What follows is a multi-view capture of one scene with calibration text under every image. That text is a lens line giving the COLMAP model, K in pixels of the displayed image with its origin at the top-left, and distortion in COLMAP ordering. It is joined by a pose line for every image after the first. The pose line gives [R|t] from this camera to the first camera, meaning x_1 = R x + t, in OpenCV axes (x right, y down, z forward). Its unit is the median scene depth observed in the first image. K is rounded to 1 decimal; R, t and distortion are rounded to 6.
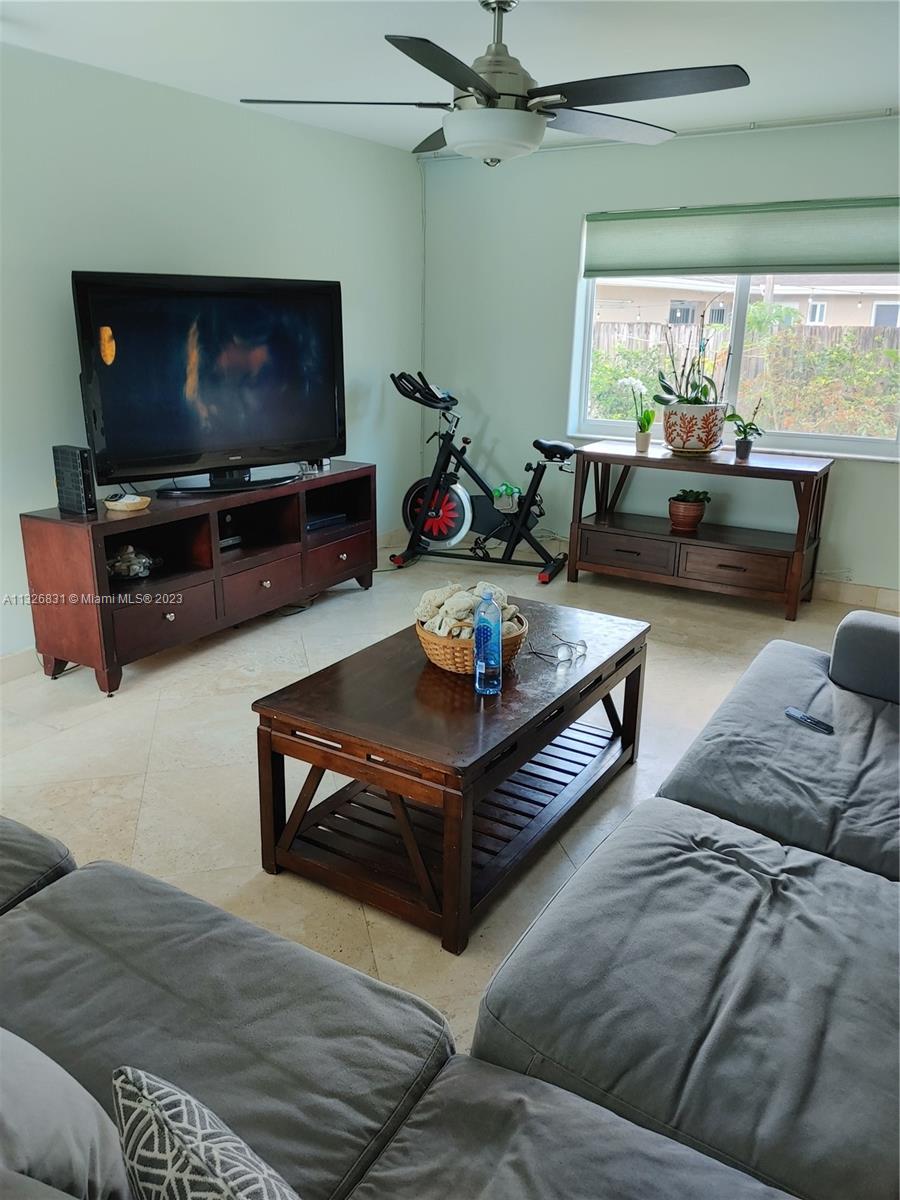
lens RADIAL K [[907.6, 0, 439.4], [0, 907.6, 593.0], [0, 0, 1]] dist [0.077292, -0.106613]
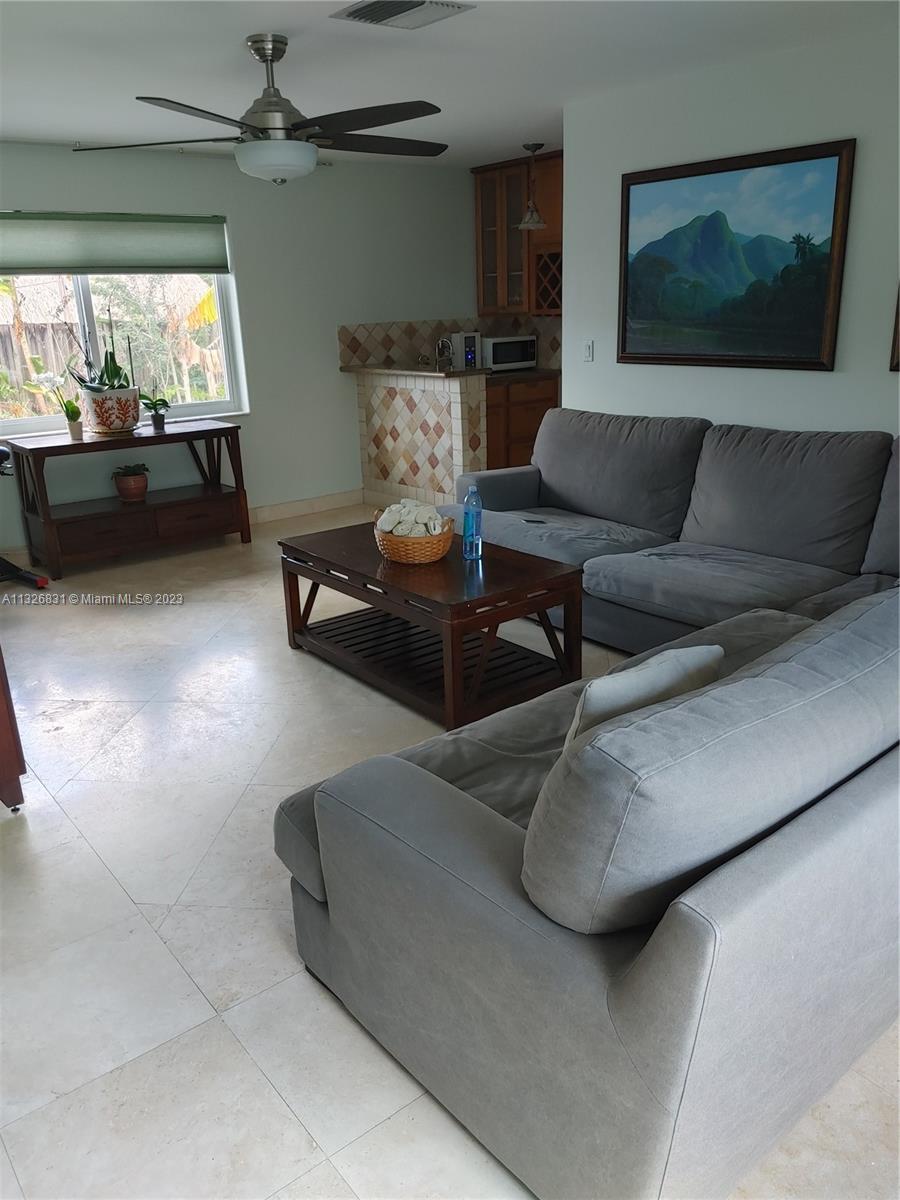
lens RADIAL K [[903.7, 0, 439.5], [0, 903.7, 592.2], [0, 0, 1]] dist [0.071810, -0.102528]
pose [[0.330331, -0.309936, 0.891527, -0.666474], [0.313536, 0.926945, 0.206076, -0.081585], [-0.890268, 0.211452, 0.403375, 0.246816]]
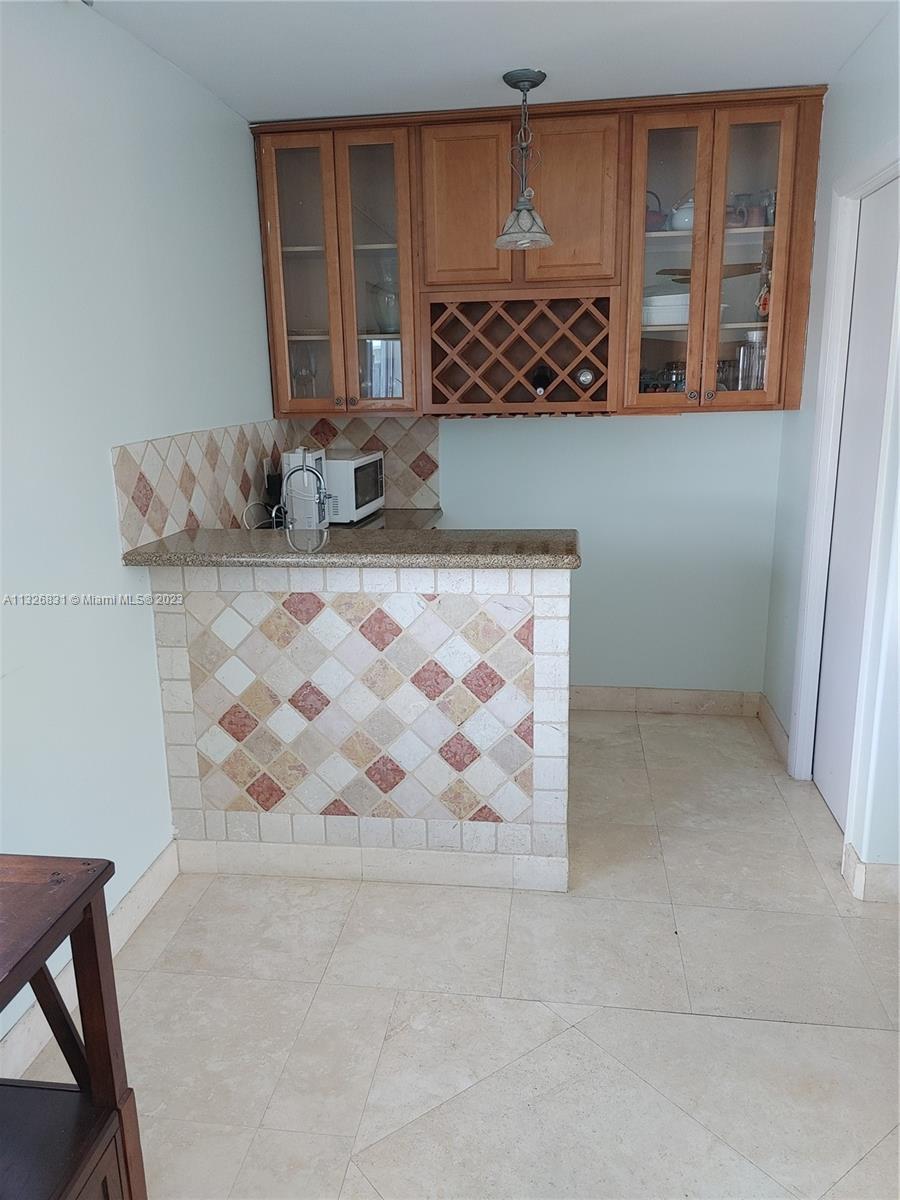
lens RADIAL K [[907.6, 0, 439.4], [0, 907.6, 593.0], [0, 0, 1]] dist [0.077292, -0.106613]
pose [[-0.411782, -0.215916, 0.885334, 0.085581], [0.281006, 0.894096, 0.348753, -0.272471], [-0.866874, 0.392394, -0.307499, 0.879729]]
